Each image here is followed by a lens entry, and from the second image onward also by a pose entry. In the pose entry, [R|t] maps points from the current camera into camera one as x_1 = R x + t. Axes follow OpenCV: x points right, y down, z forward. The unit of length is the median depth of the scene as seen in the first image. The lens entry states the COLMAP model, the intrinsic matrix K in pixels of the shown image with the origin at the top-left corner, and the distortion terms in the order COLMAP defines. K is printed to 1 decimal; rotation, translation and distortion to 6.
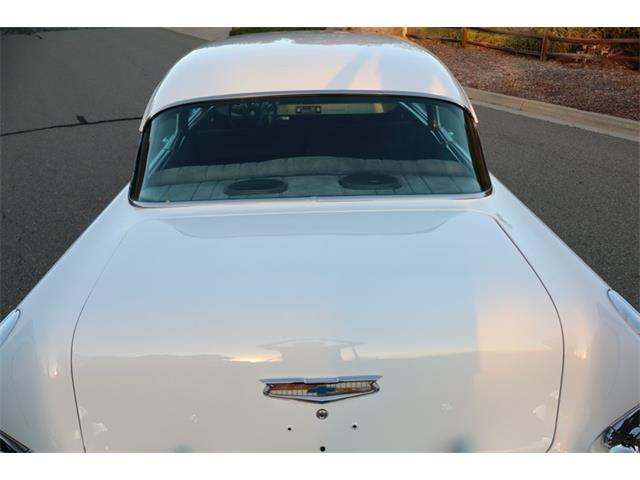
lens RADIAL K [[532.7, 0, 323.0], [0, 532.7, 240.8], [0, 0, 1]] dist [-0.007383, 0.005926]
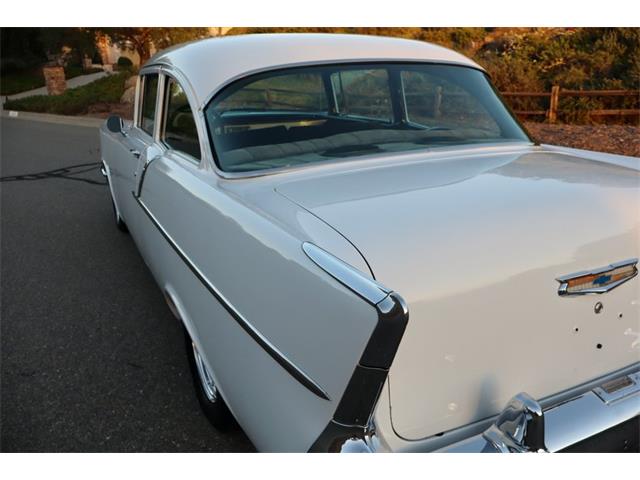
lens RADIAL K [[532.7, 0, 323.0], [0, 532.7, 240.8], [0, 0, 1]] dist [-0.007383, 0.005926]
pose [[0.911358, -0.124757, 0.392253, -0.154812], [0.176231, 0.979465, -0.097934, 0.037835], [-0.371980, 0.158381, 0.914629, 0.046278]]
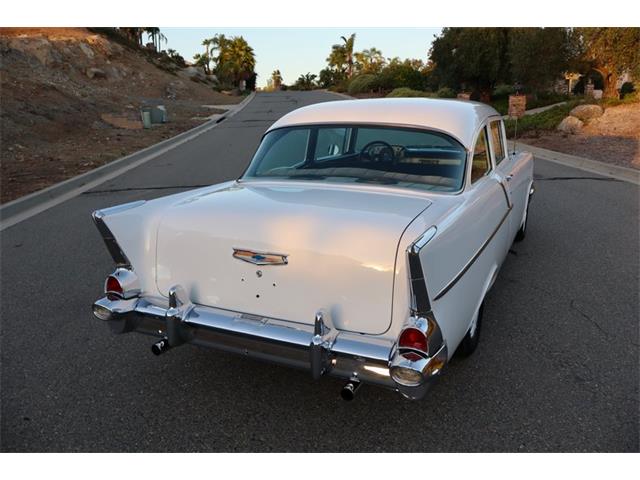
lens RADIAL K [[532.7, 0, 323.0], [0, 532.7, 240.8], [0, 0, 1]] dist [-0.007383, 0.005926]
pose [[0.887023, 0.120532, -0.445715, 0.175041], [-0.195578, 0.972531, -0.126226, 0.072747], [0.418257, 0.199137, 0.886231, -0.091885]]
